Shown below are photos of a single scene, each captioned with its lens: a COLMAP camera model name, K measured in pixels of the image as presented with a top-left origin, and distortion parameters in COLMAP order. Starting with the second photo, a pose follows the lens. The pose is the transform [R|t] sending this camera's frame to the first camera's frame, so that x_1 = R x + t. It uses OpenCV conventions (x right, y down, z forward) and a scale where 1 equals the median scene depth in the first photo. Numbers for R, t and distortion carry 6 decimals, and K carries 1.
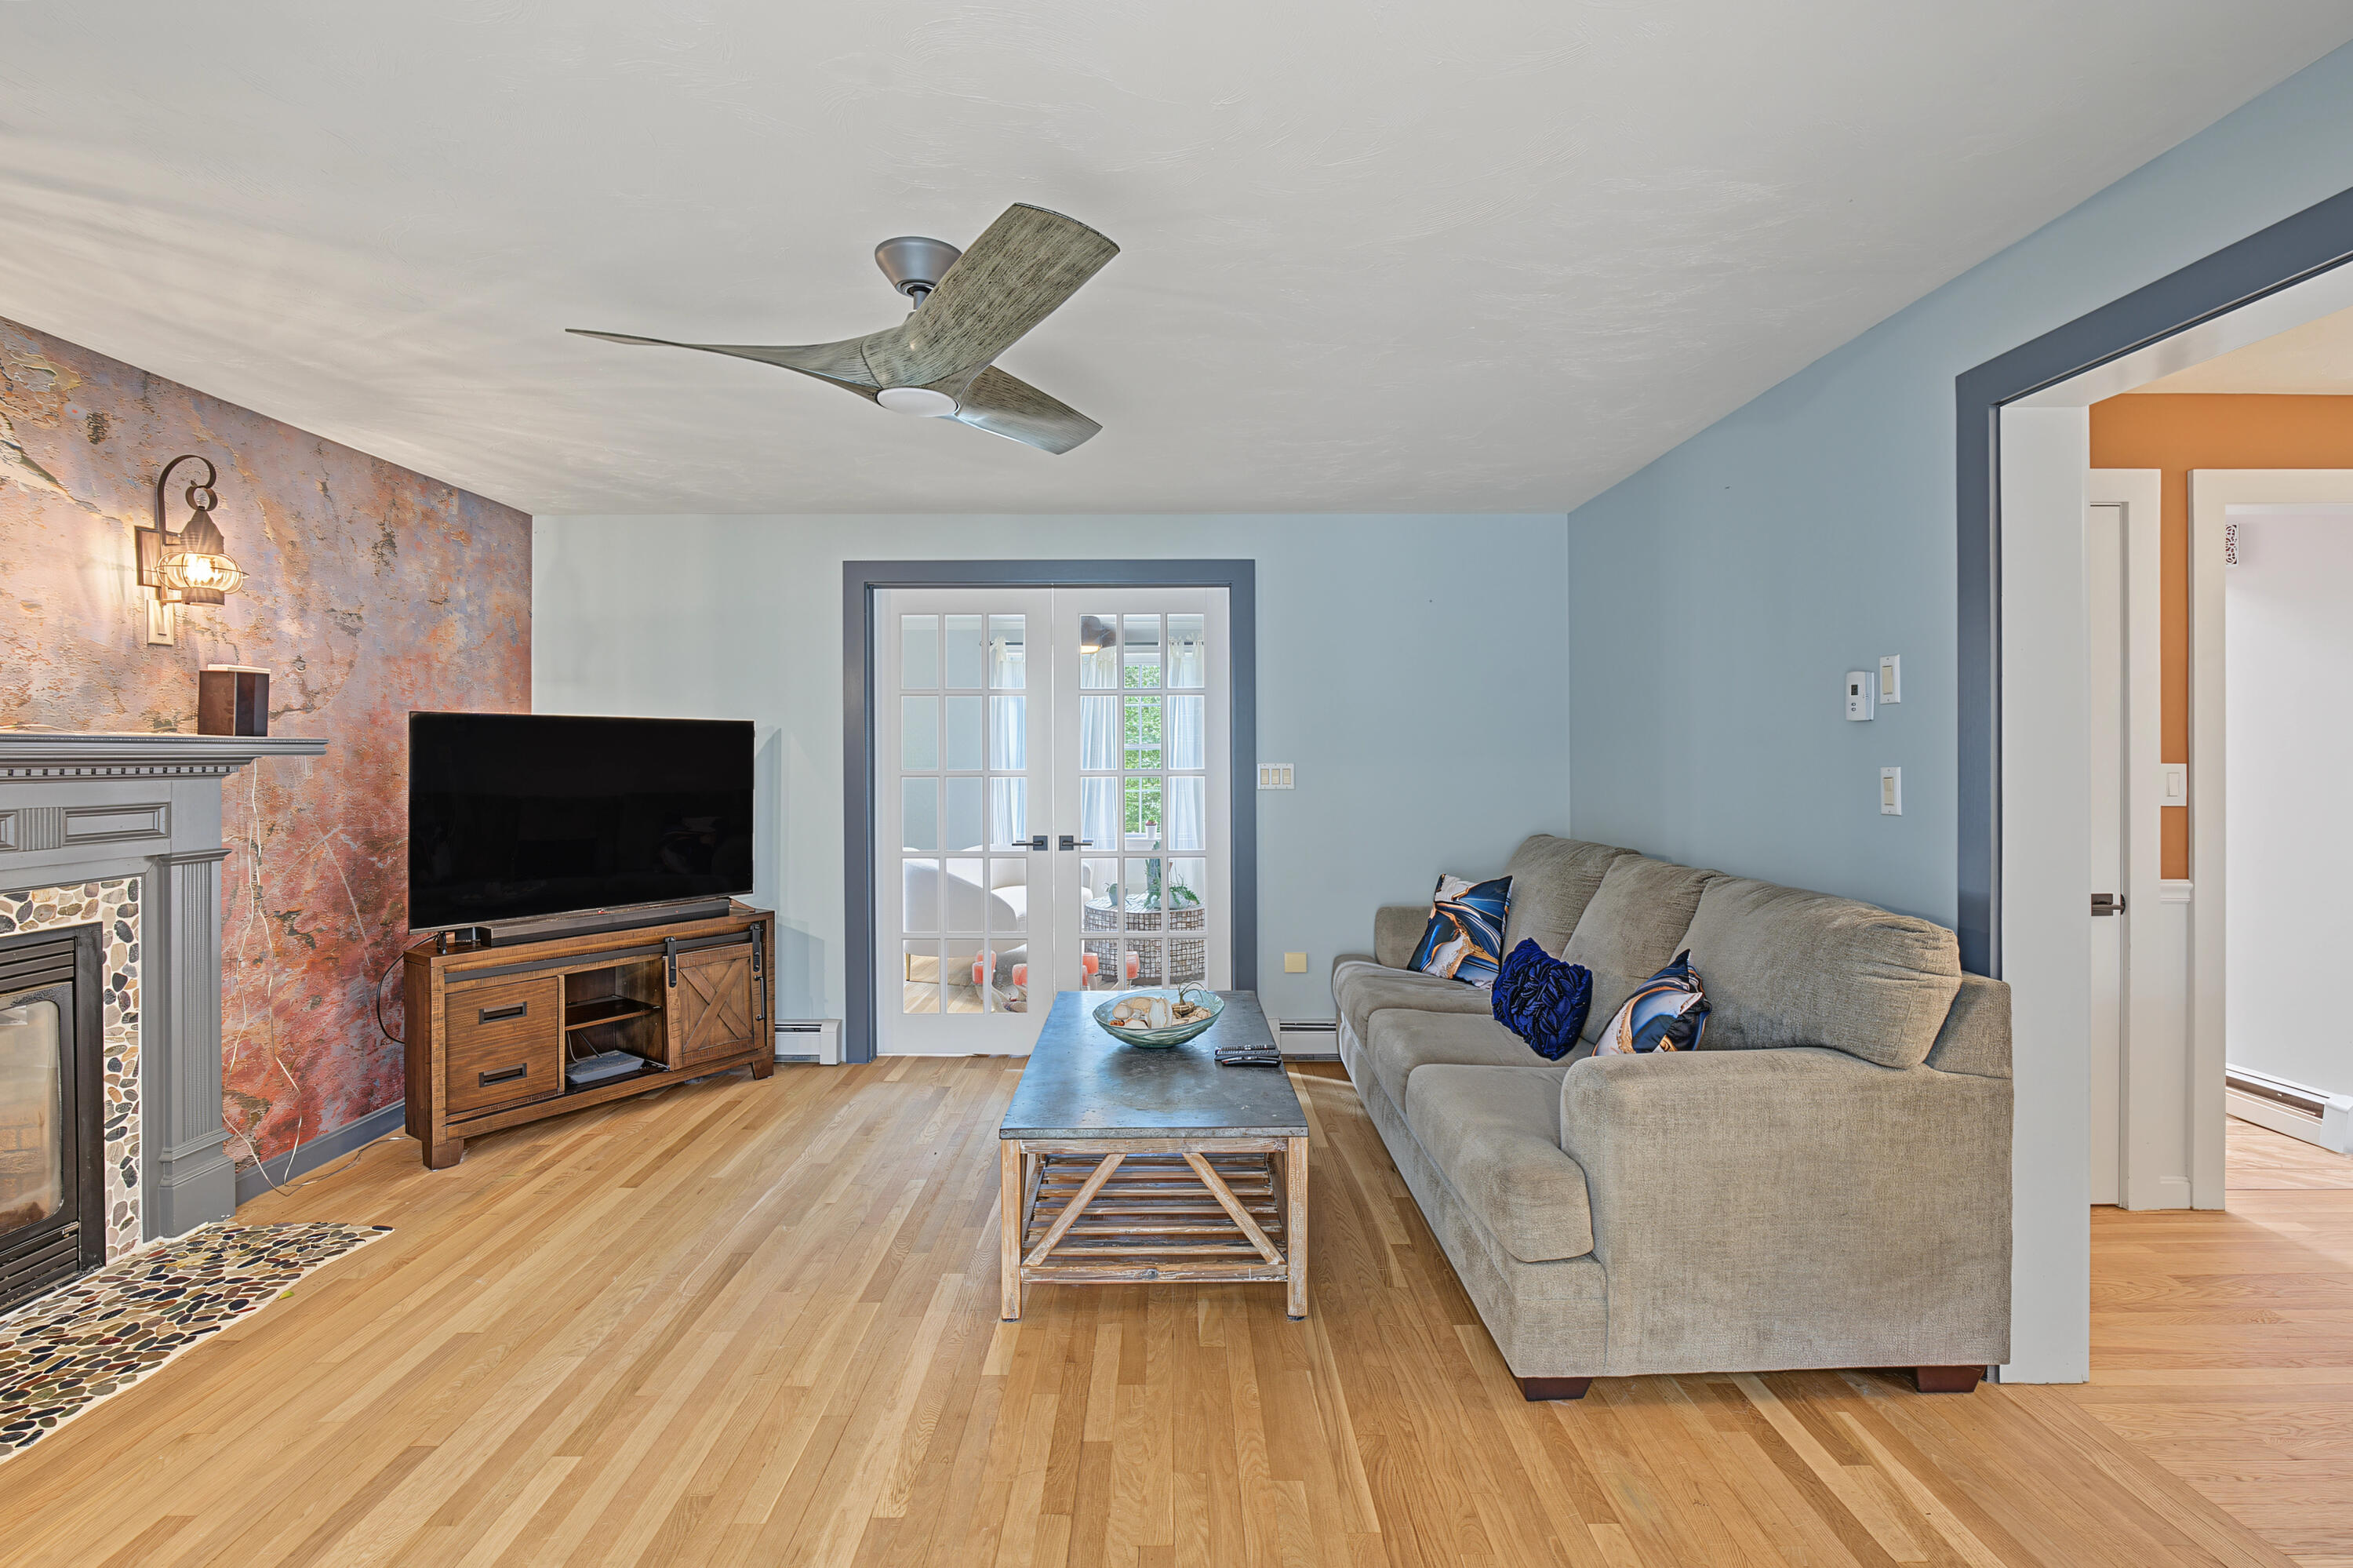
lens RADIAL K [[1054.9, 0, 1140.6], [0, 1054.9, 758.6], [0, 0, 1]] dist [-0.017872, 0.003162]
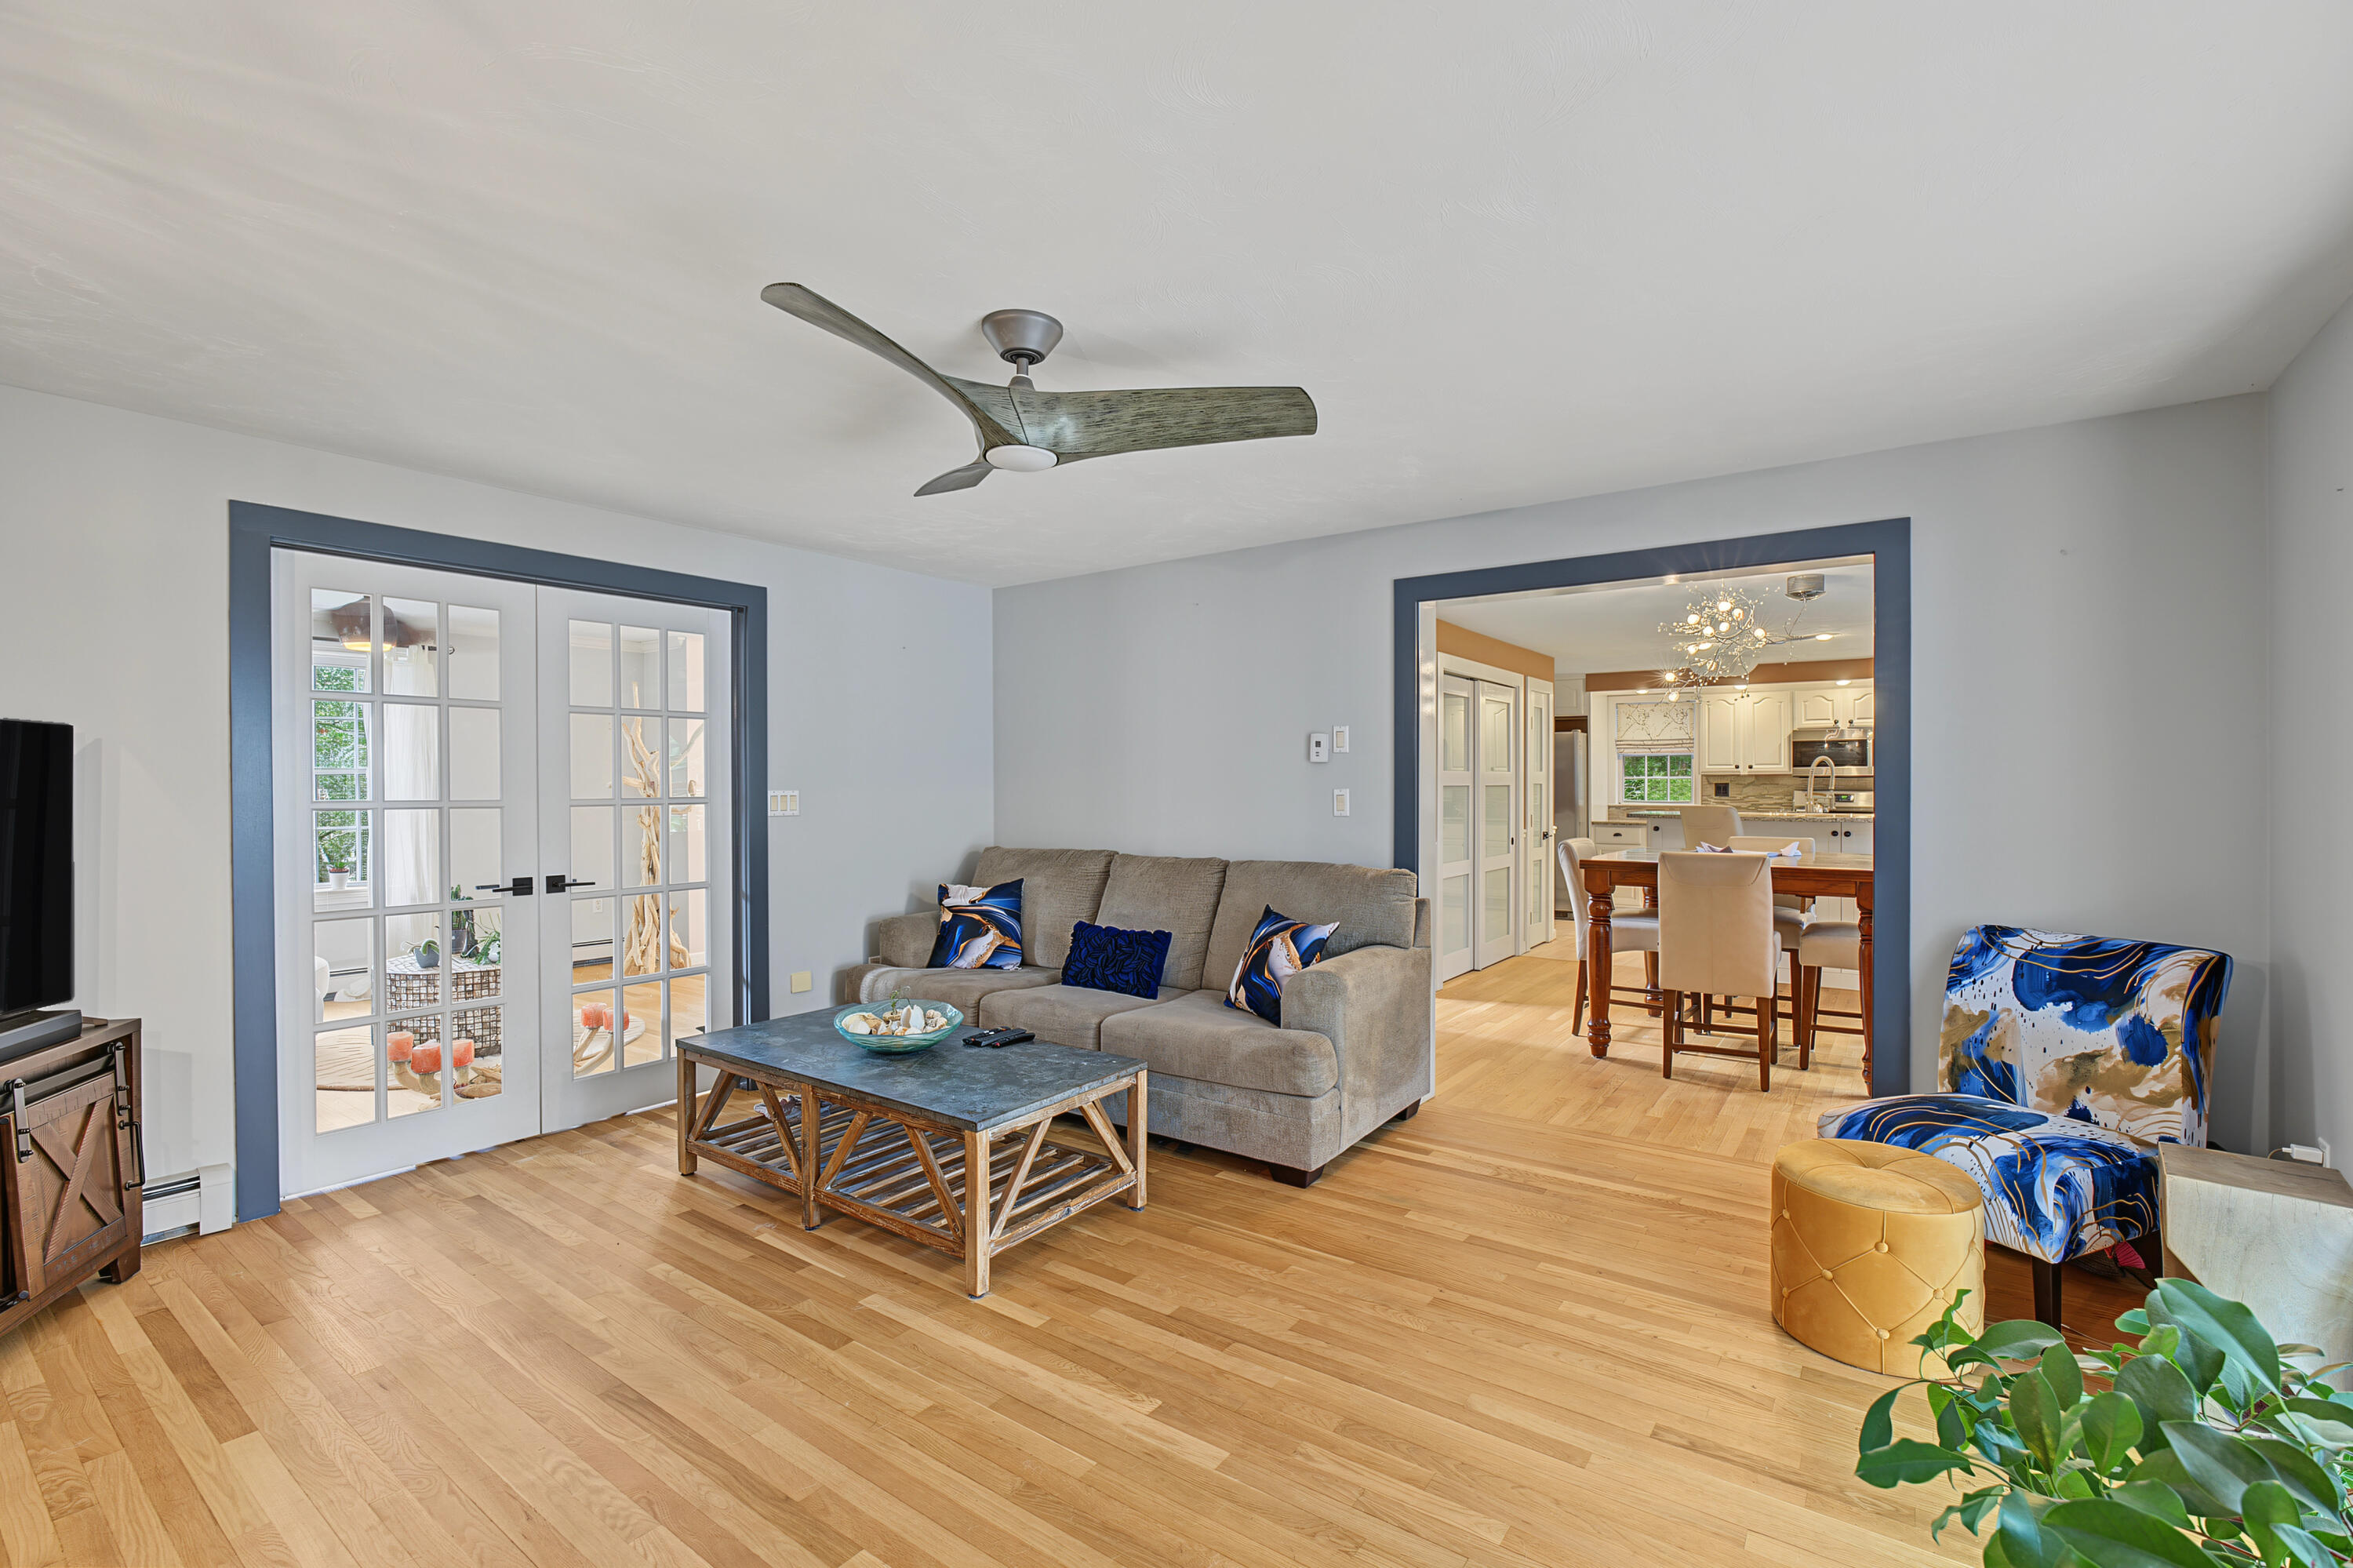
lens RADIAL K [[1054.9, 0, 1147.8], [0, 1054.9, 794.7], [0, 0, 1]] dist [-0.017872, 0.003162]
pose [[0.592083, -0.006518, 0.805850, -0.749617], [0.000913, 0.999972, 0.007417, 0.003418], [-0.805876, -0.003655, 0.592073, 0.177456]]
